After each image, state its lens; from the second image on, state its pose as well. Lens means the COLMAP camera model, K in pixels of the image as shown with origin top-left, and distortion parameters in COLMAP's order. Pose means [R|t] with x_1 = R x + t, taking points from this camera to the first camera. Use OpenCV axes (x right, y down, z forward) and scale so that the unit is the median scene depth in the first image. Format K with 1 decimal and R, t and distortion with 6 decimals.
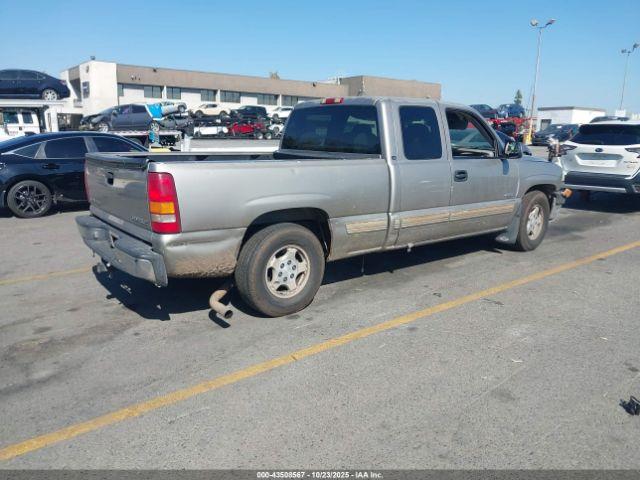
lens RADIAL K [[499.9, 0, 318.3], [0, 499.9, 245.4], [0, 0, 1]] dist [0.017299, -0.011832]
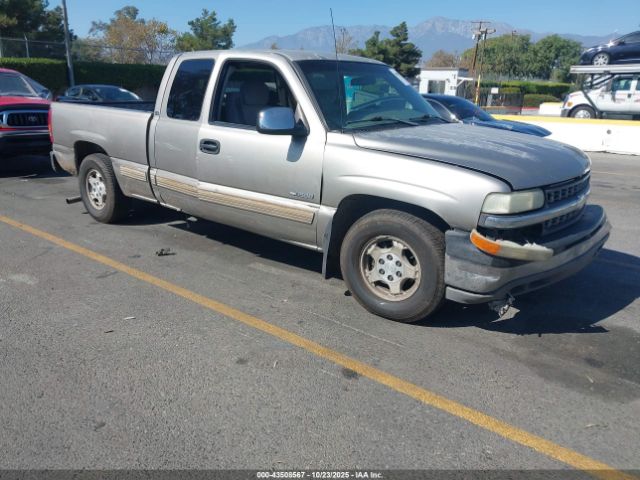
lens RADIAL K [[499.9, 0, 320.8], [0, 499.9, 239.3], [0, 0, 1]] dist [0.017299, -0.011832]
pose [[0.245454, 0.283062, -0.927161, 0.933363], [-0.240881, 0.944232, 0.224504, -0.183283], [0.939004, 0.168230, 0.299949, 0.792124]]
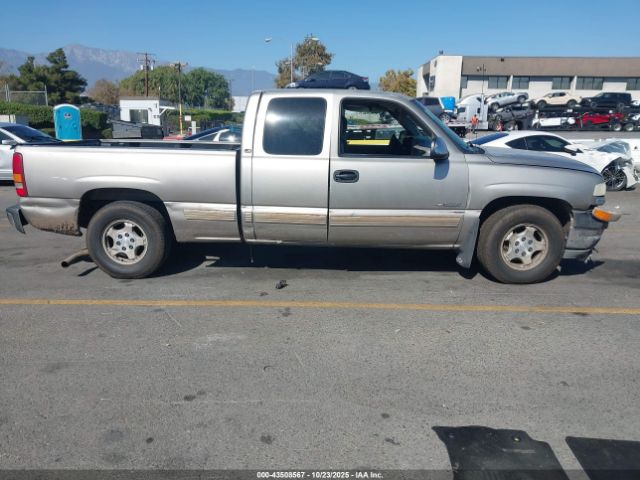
lens RADIAL K [[499.9, 0, 298.1], [0, 499.9, 240.6], [0, 0, 1]] dist [0.017299, -0.011832]
pose [[0.771552, 0.147113, -0.618923, 0.658691], [-0.142465, 0.988141, 0.057276, -0.051899], [0.620009, 0.043984, 0.783361, 0.213453]]
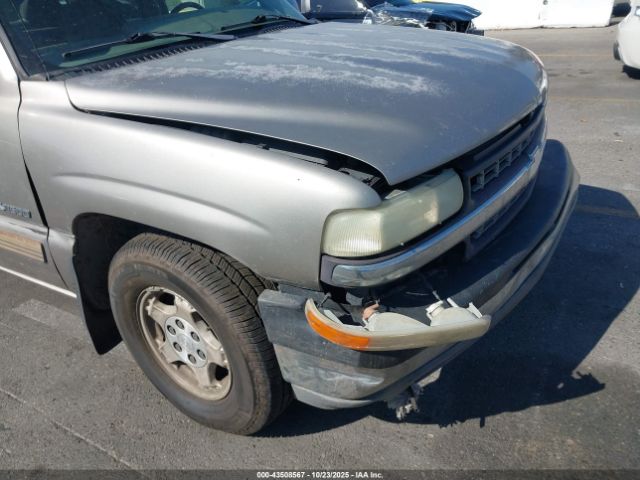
lens RADIAL K [[499.9, 0, 315.2], [0, 499.9, 241.1], [0, 0, 1]] dist [0.017299, -0.011832]
pose [[0.371423, 0.403043, -0.836422, 0.690122], [-0.135436, 0.914750, 0.380644, -0.218614], [0.918532, -0.028098, 0.394346, 0.989978]]
